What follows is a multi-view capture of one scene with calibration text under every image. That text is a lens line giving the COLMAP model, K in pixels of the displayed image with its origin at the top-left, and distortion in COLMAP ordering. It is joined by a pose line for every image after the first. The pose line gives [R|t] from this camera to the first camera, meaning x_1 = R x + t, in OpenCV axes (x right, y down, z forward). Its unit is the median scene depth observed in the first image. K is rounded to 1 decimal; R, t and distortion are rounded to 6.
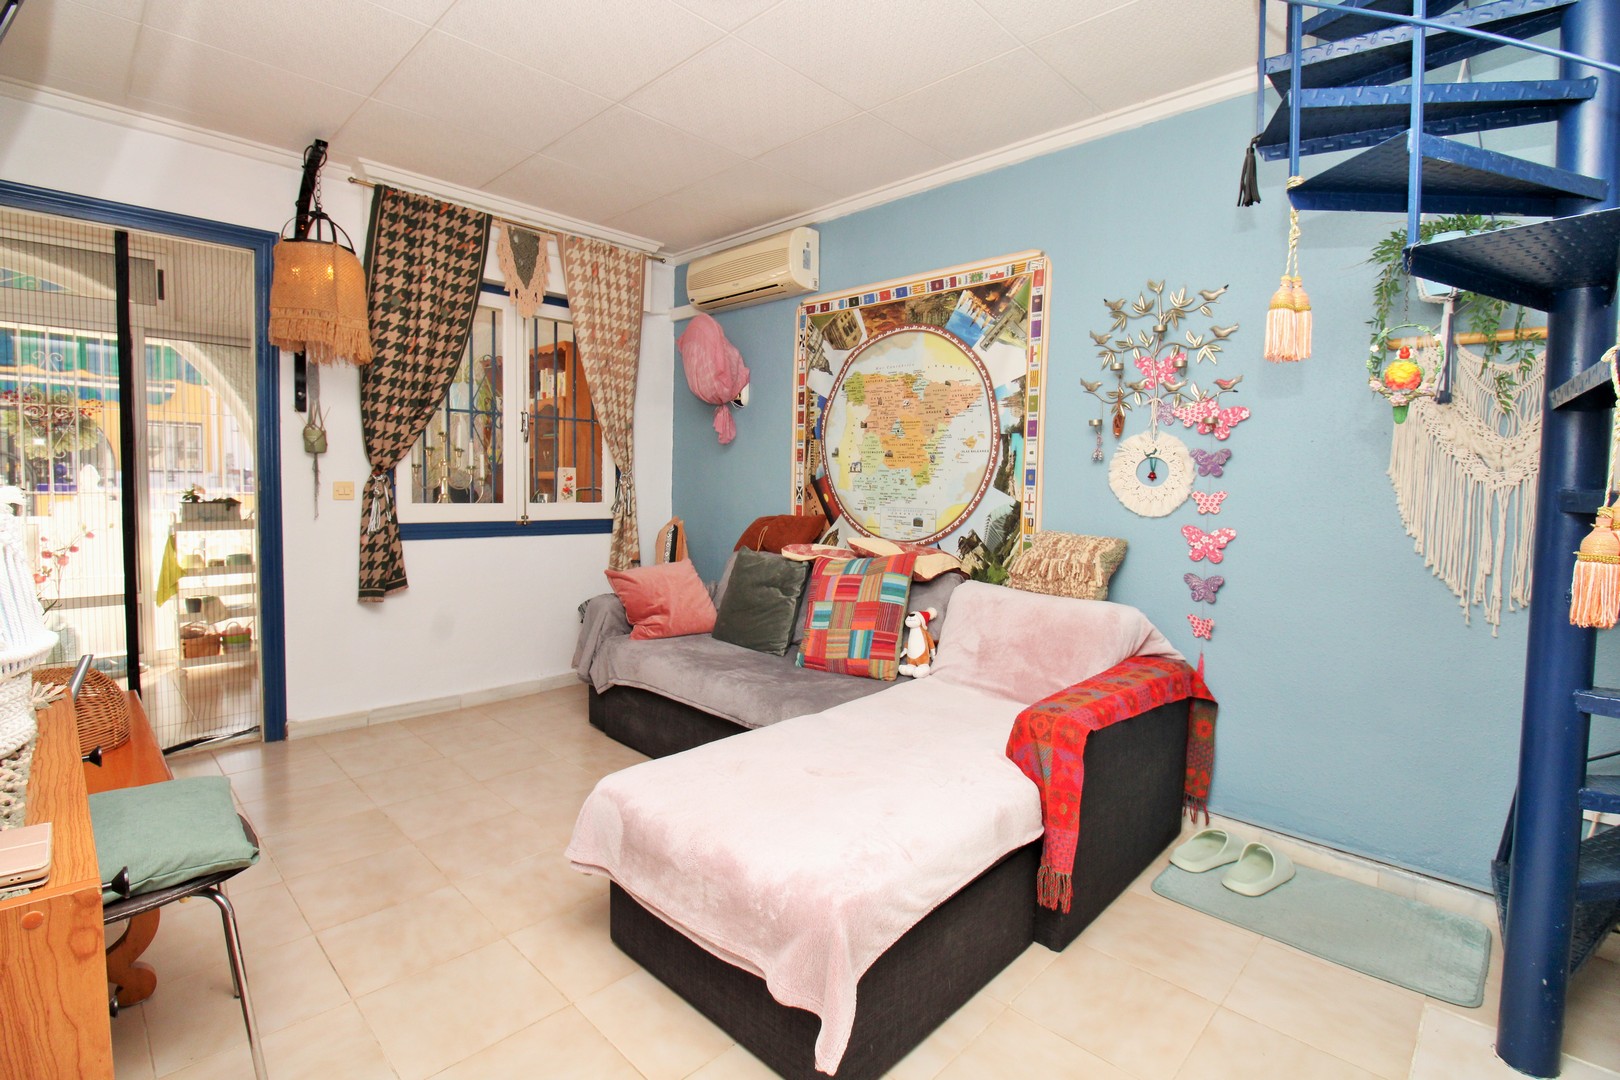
lens RADIAL K [[750.8, 0, 805.2], [0, 750.8, 520.0], [0, 0, 1]] dist [-0.002374, -0.011807]
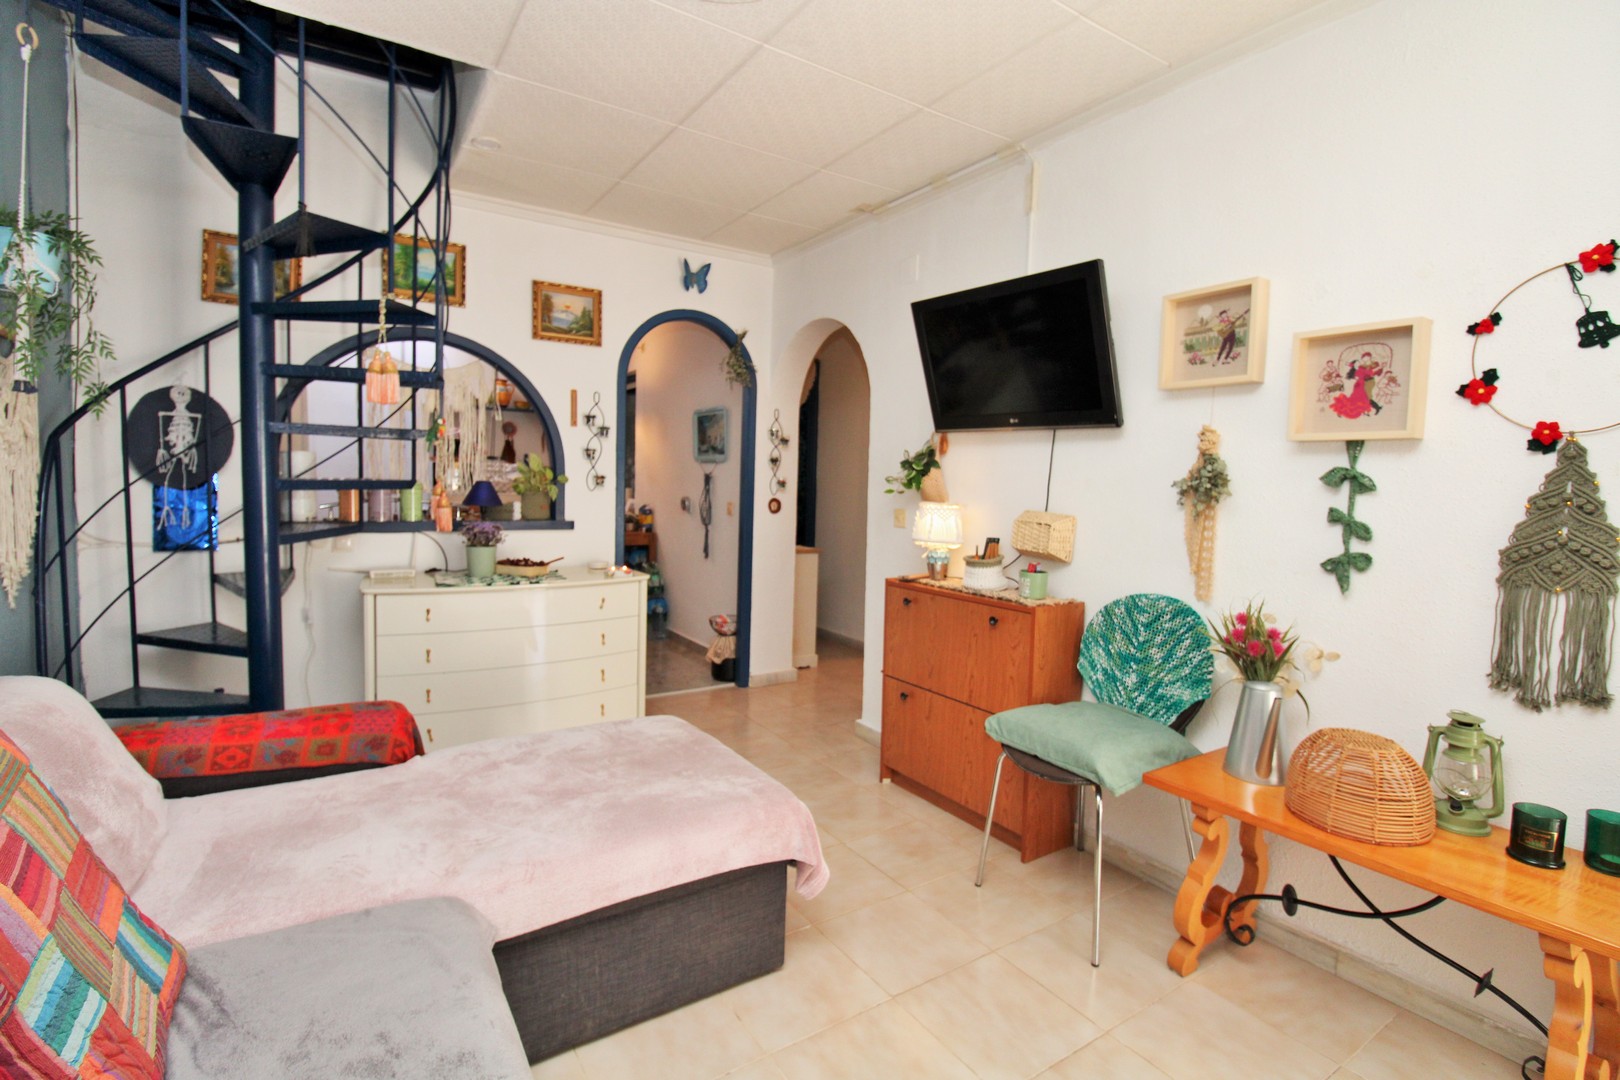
lens RADIAL K [[750.8, 0, 805.2], [0, 750.8, 520.0], [0, 0, 1]] dist [-0.002374, -0.011807]
pose [[-0.975097, -0.055053, 0.214839, -0.266119], [-0.031527, 0.993271, 0.111435, -0.078701], [-0.219528, 0.101887, -0.970271, 1.093604]]
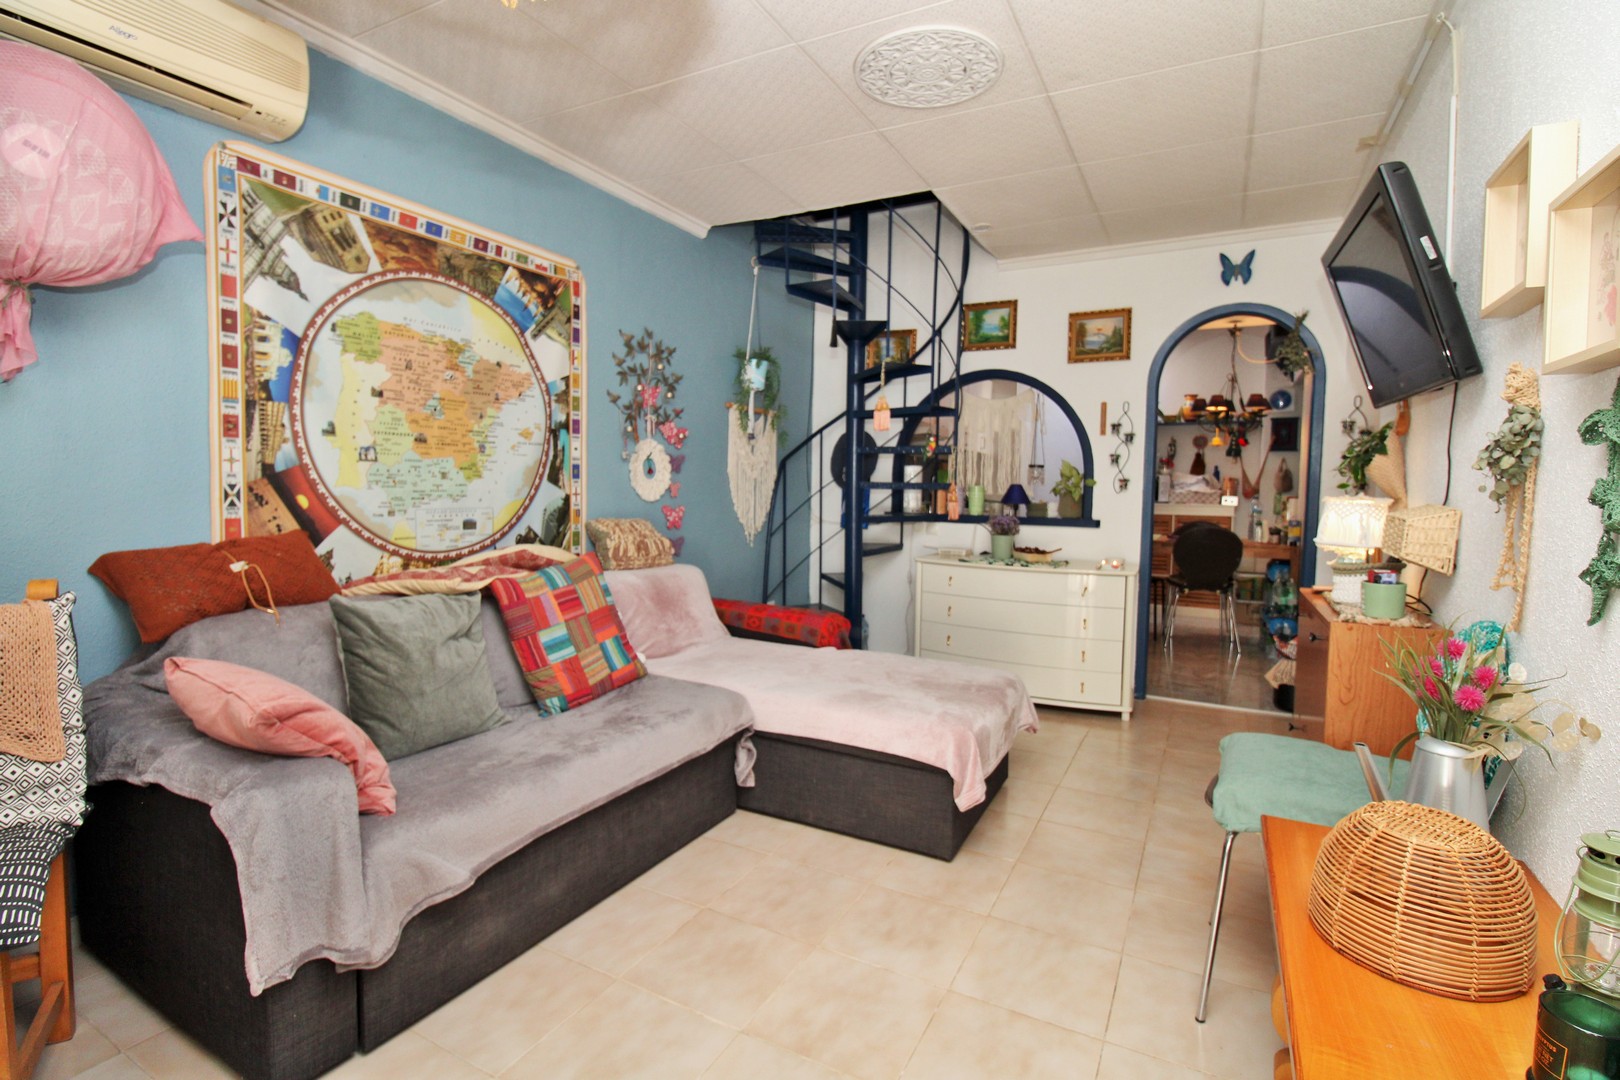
lens RADIAL K [[750.8, 0, 805.2], [0, 750.8, 520.0], [0, 0, 1]] dist [-0.002374, -0.011807]
pose [[-0.273861, -0.068376, 0.959336, -0.758101], [0.032363, 0.996250, 0.080246, -0.057285], [-0.961225, 0.053023, -0.270621, 0.885438]]
